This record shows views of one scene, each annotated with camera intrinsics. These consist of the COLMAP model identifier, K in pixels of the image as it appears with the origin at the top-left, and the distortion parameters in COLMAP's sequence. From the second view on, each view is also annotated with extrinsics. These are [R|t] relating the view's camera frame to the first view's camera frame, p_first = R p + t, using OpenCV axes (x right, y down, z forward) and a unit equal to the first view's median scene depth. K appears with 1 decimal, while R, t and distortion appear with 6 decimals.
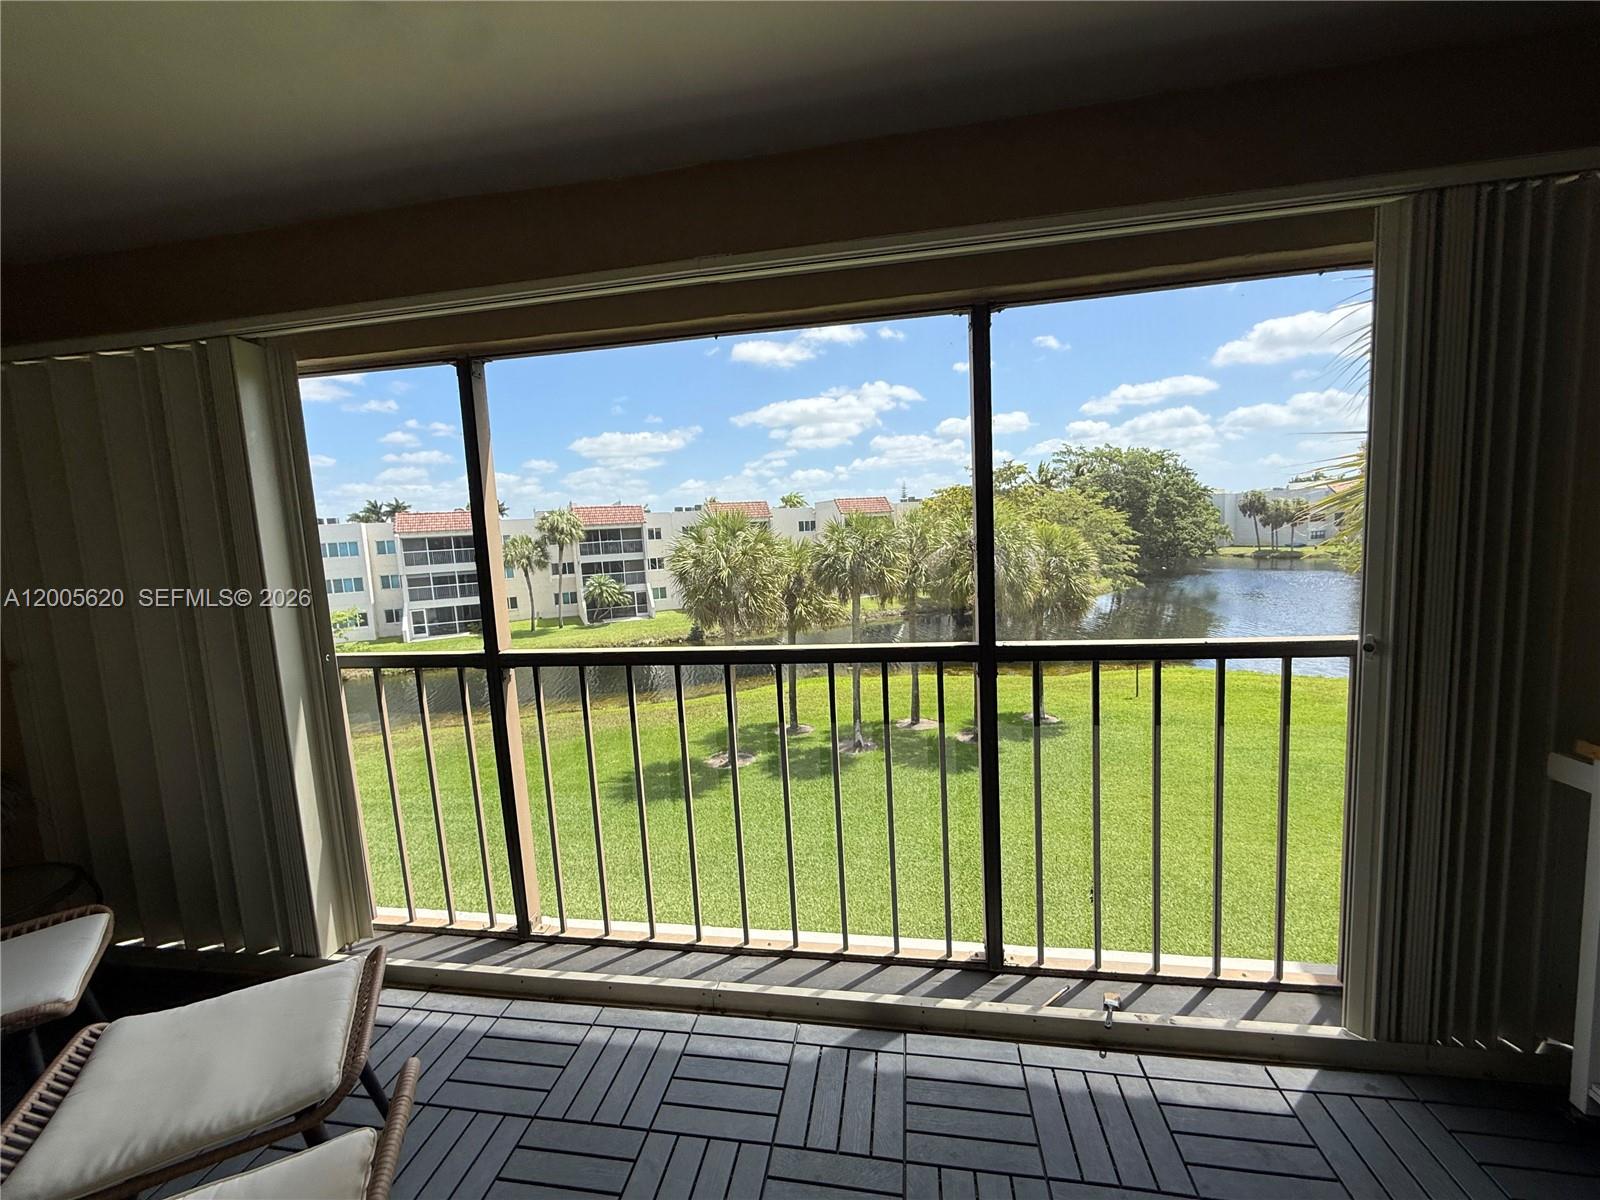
lens RADIAL K [[640.3, 0, 797.5], [0, 640.3, 598.7], [0, 0, 1]] dist [-0.000084, 0.000332]
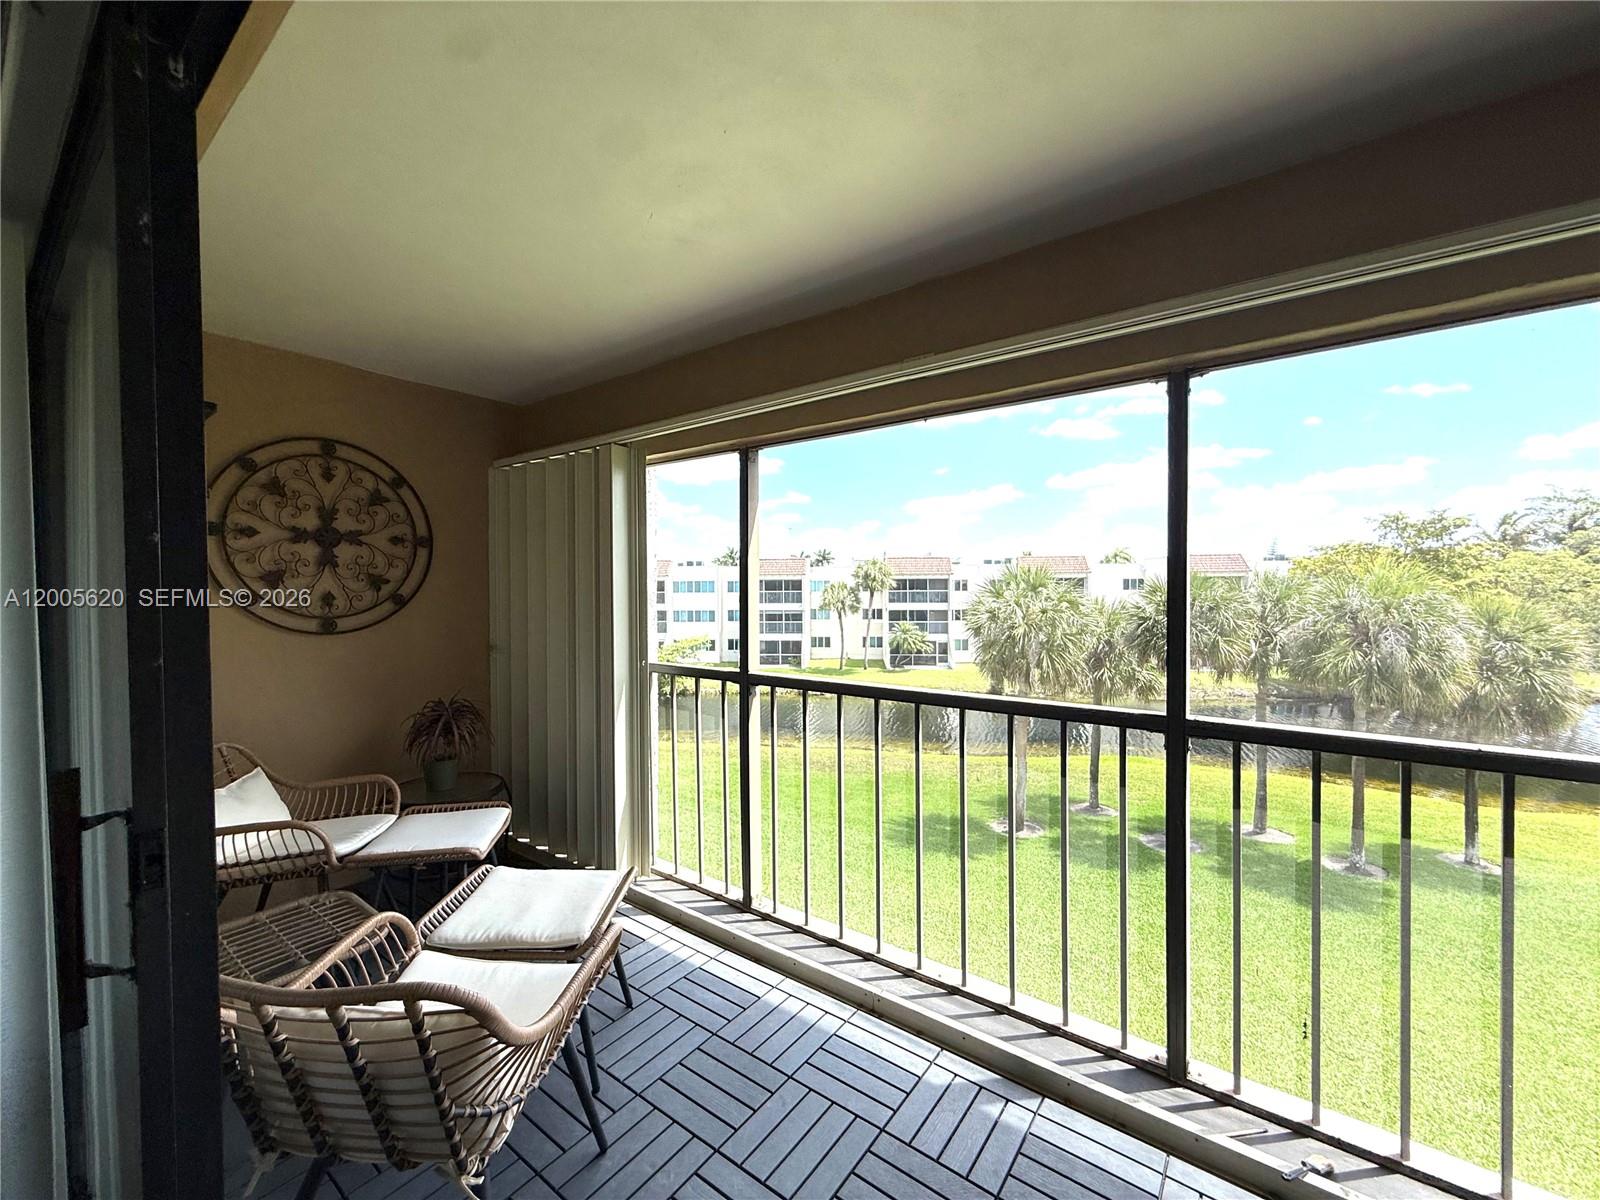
lens RADIAL K [[640.3, 0, 797.5], [0, 640.3, 598.7], [0, 0, 1]] dist [-0.000084, 0.000332]
pose [[0.887698, 0.054295, -0.457213, 0.052663], [-0.090430, 0.994241, -0.057505, 0.000798], [0.451458, 0.092393, 0.887496, -0.027018]]
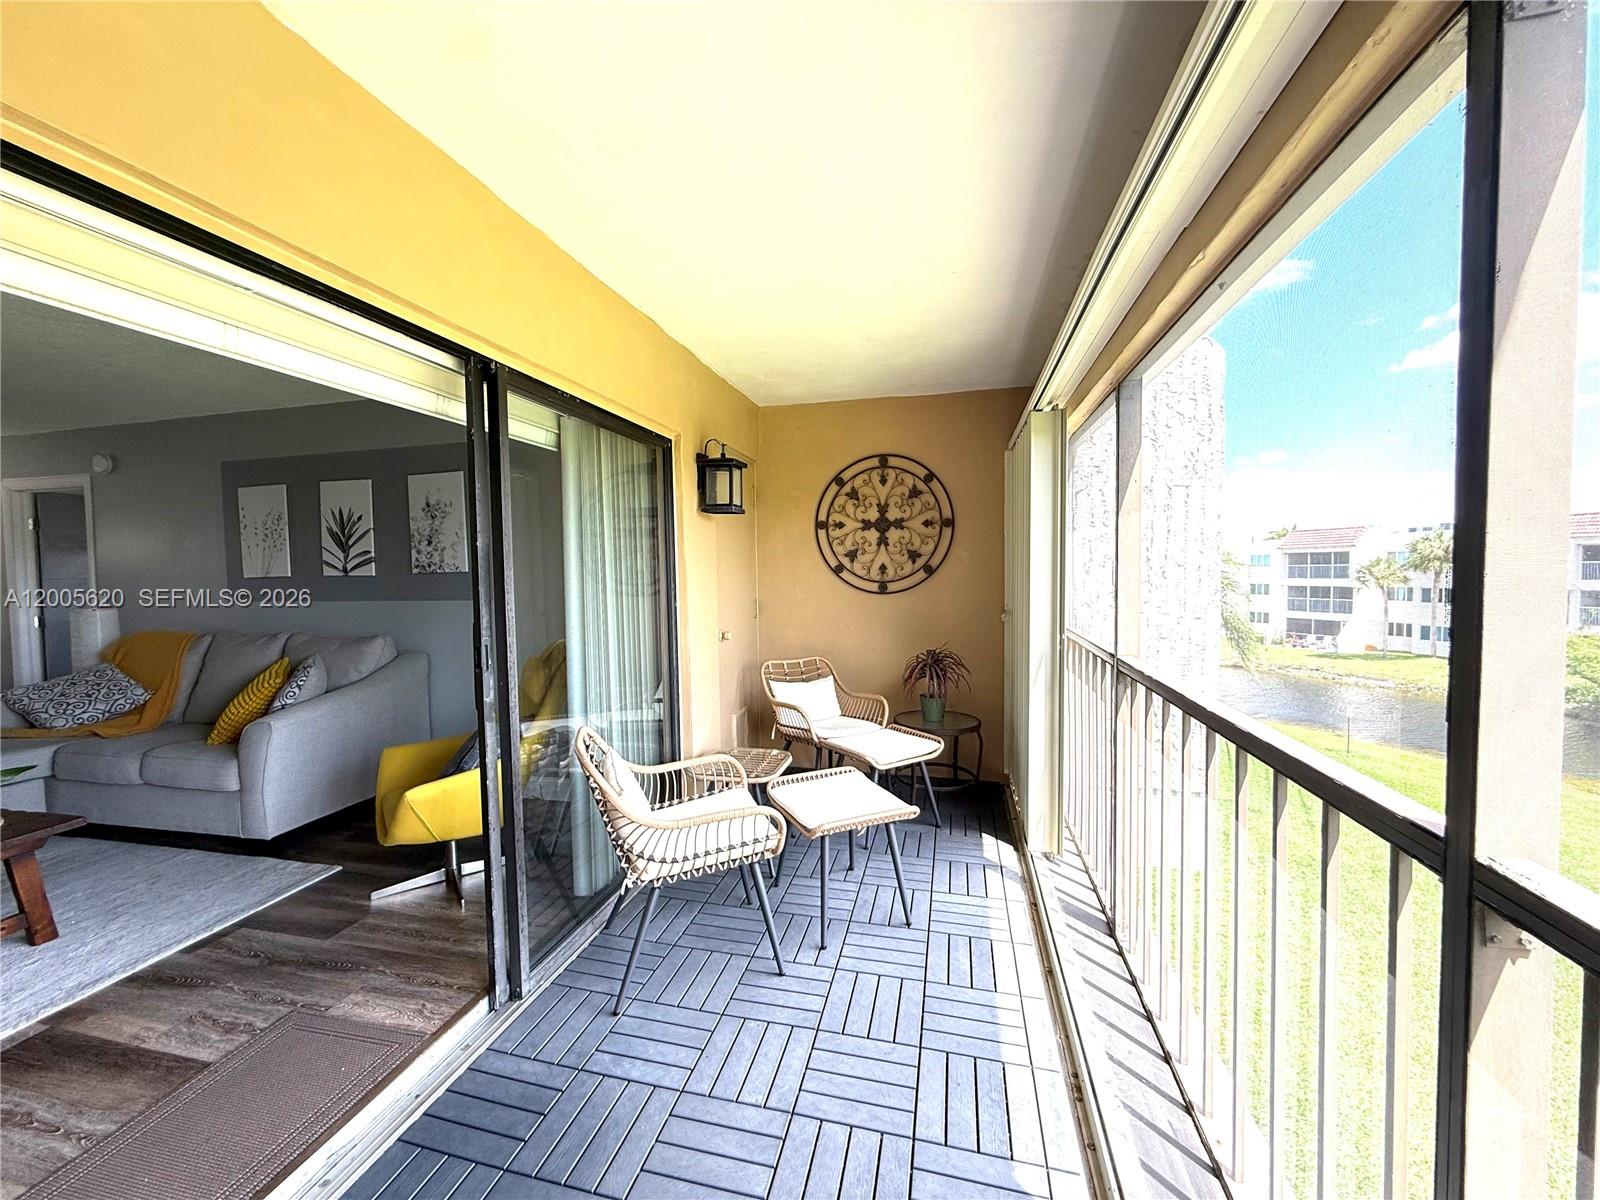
lens RADIAL K [[640.3, 0, 797.5], [0, 640.3, 598.7], [0, 0, 1]] dist [-0.000084, 0.000332]
pose [[-0.077483, 0.098075, -0.992158, 0.166586], [-0.090141, 0.990385, 0.104939, -0.019739], [0.992910, 0.097565, -0.067898, 0.144174]]
